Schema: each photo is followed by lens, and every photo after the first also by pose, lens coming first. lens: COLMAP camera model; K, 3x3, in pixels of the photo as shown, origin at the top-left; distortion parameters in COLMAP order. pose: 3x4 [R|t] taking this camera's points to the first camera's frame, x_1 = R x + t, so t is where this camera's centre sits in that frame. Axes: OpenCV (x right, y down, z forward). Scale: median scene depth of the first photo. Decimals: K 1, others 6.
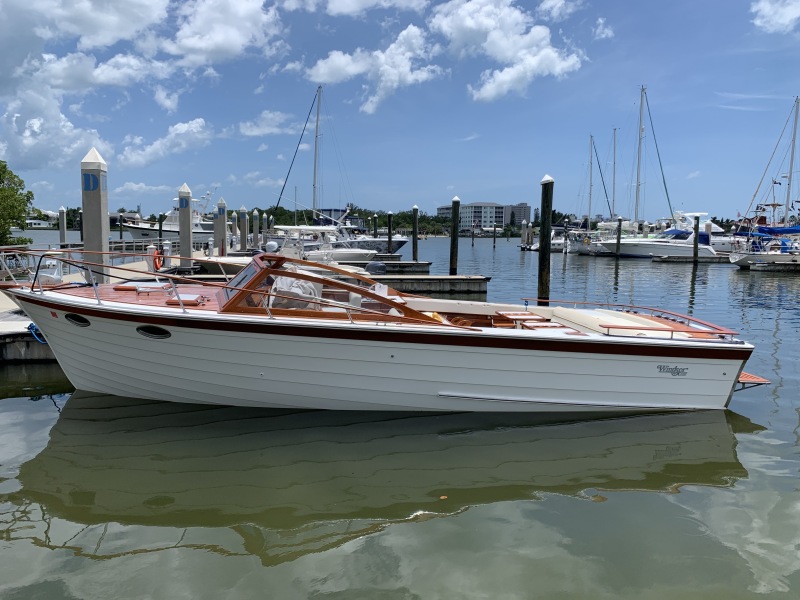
lens RADIAL K [[632.3, 0, 400.0], [0, 632.3, 300.0], [0, 0, 1]] dist [0.004886, -0.010229]
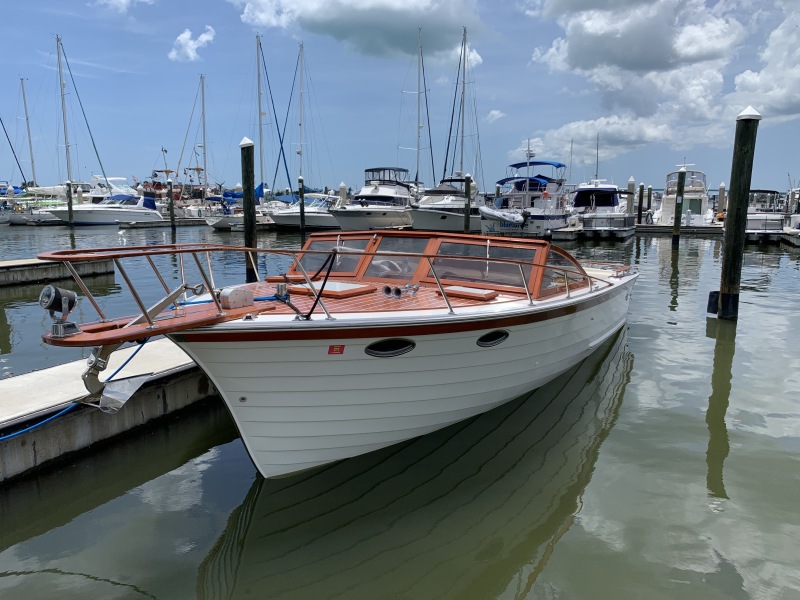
lens RADIAL K [[632.3, 0, 400.0], [0, 632.3, 300.0], [0, 0, 1]] dist [0.004886, -0.010229]
pose [[0.526318, -0.143205, 0.838142, -0.174084], [0.096456, 0.989408, 0.108480, -0.014545], [-0.844799, 0.023749, 0.534557, 0.115335]]
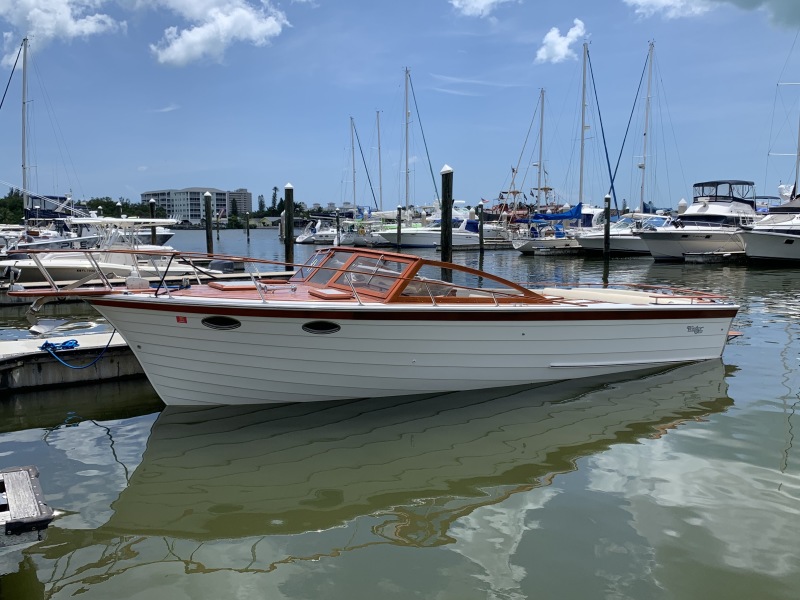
lens RADIAL K [[734.3, 0, 400.0], [0, 734.3, 300.0], [0, 0, 1]] dist [0.197457, -0.530634]
pose [[0.906554, -0.060162, 0.417780, -0.121401], [0.061389, 0.998059, 0.010515, 0.000426], [-0.417601, 0.016114, 0.908487, -0.015812]]
